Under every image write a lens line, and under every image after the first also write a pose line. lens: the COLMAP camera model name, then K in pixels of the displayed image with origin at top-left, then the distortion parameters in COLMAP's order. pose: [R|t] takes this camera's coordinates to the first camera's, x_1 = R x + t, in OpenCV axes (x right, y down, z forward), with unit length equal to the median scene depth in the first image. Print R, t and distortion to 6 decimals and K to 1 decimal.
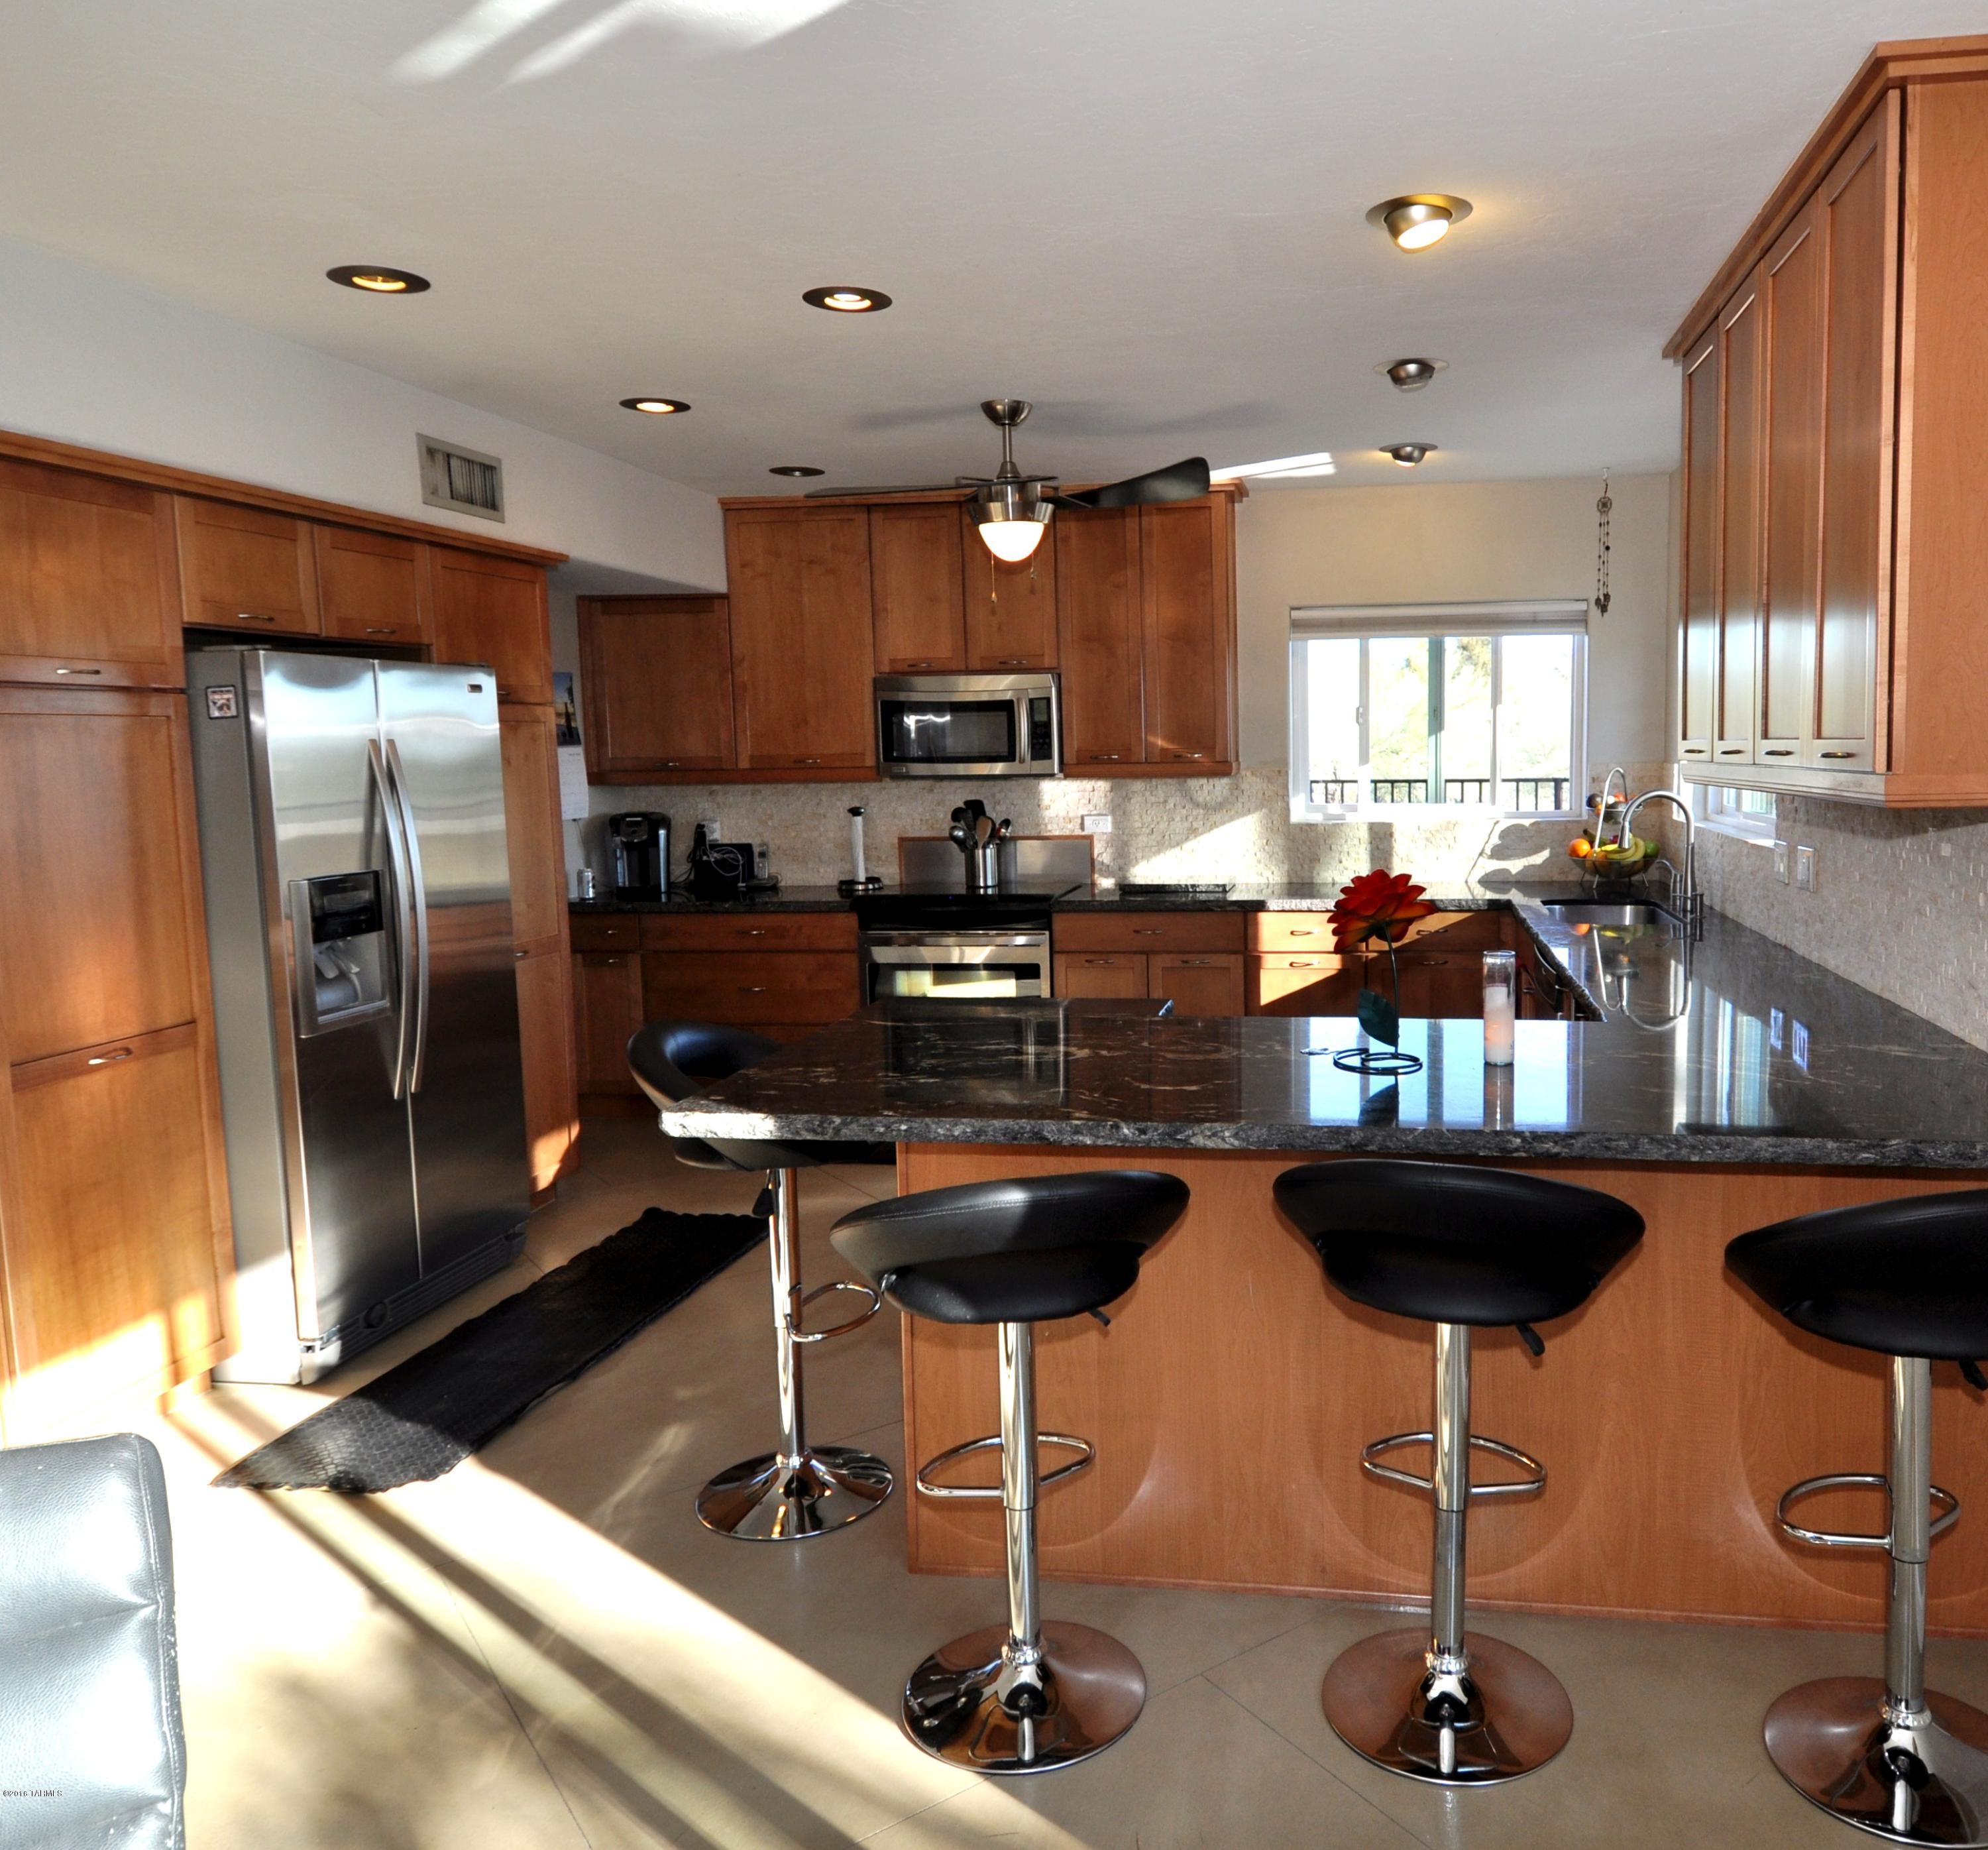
lens RADIAL K [[1484.7, 0, 1218.4], [0, 1484.7, 885.0], [0, 0, 1]] dist [0.069653, 0.002070]
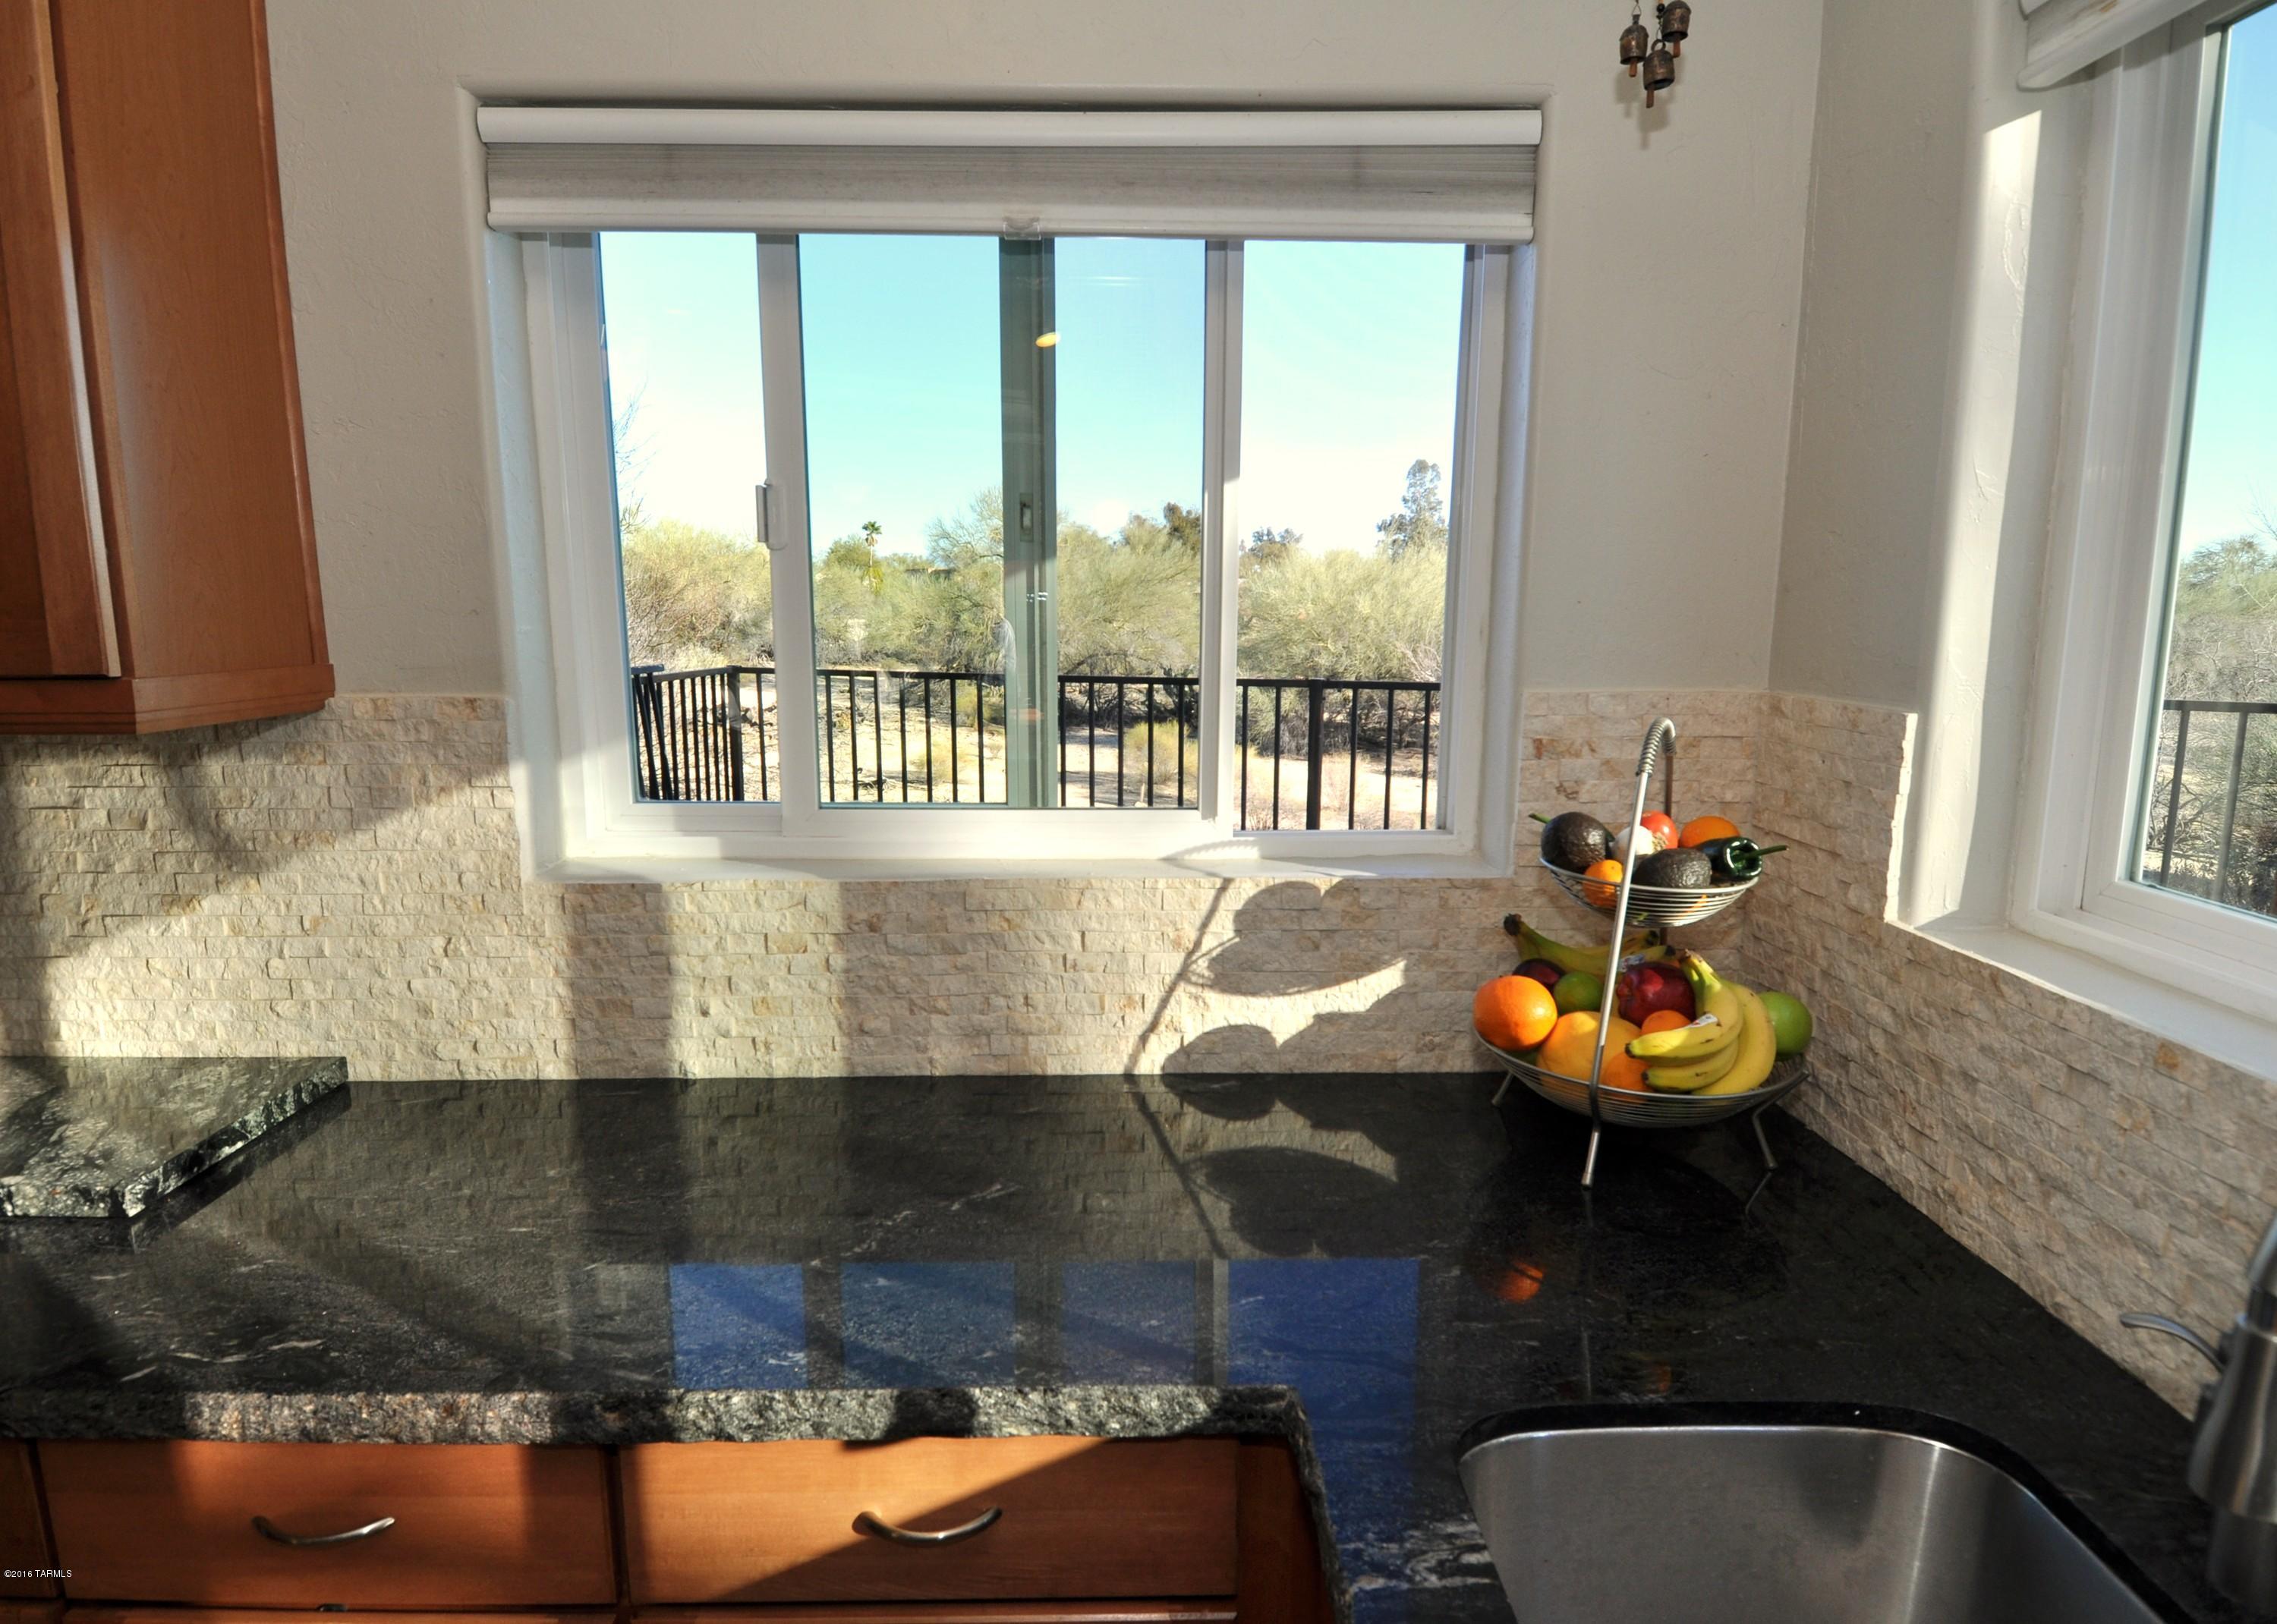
lens RADIAL K [[1206.5, 0, 1181.8], [0, 1206.5, 781.1], [0, 0, 1]] dist [0.023820, -0.000280]
pose [[0.991857, -0.006479, 0.127195, 0.146559], [-0.003194, 0.997126, 0.075695, -0.080475], [-0.127319, -0.075485, 0.988985, 0.759606]]
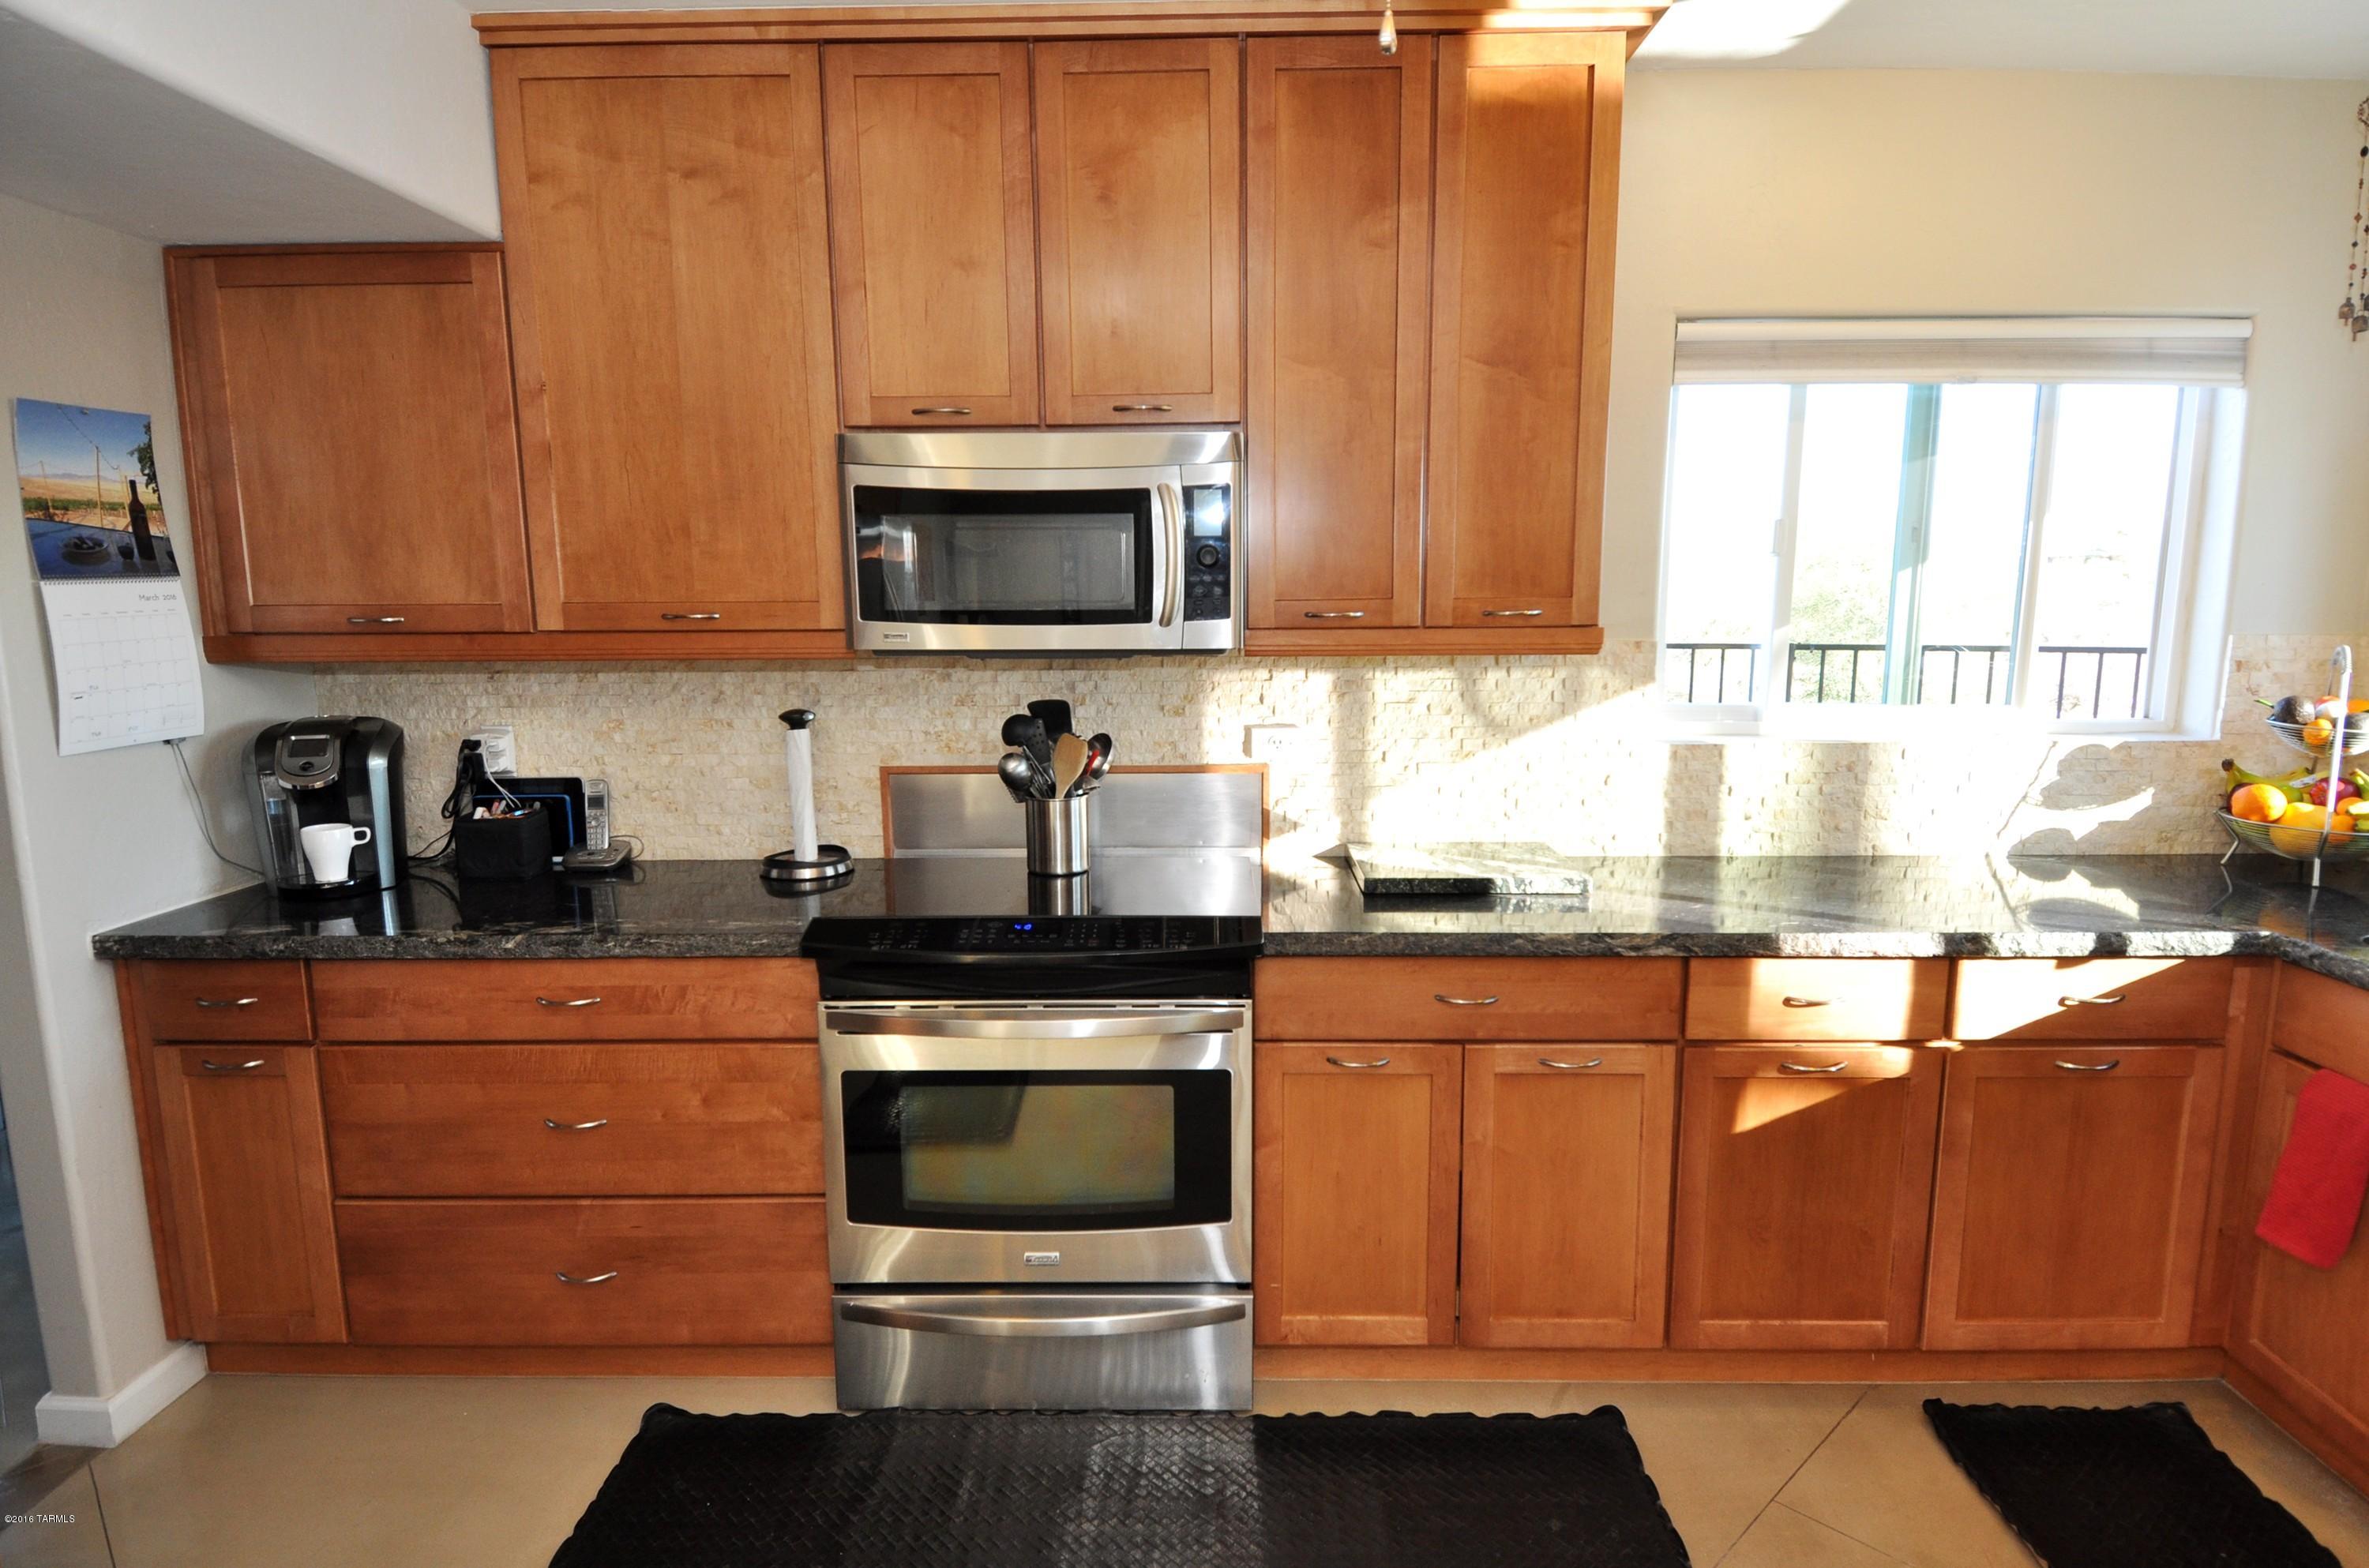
lens RADIAL K [[1226.5, 0, 1184.5], [0, 1226.5, 784.0], [0, 0, 1]] dist [0.068083, -0.061898]
pose [[0.994042, -0.005308, 0.108866, -0.164042], [-0.001216, 0.998211, 0.059779, -0.053789], [-0.108989, -0.059555, 0.992257, 0.593370]]
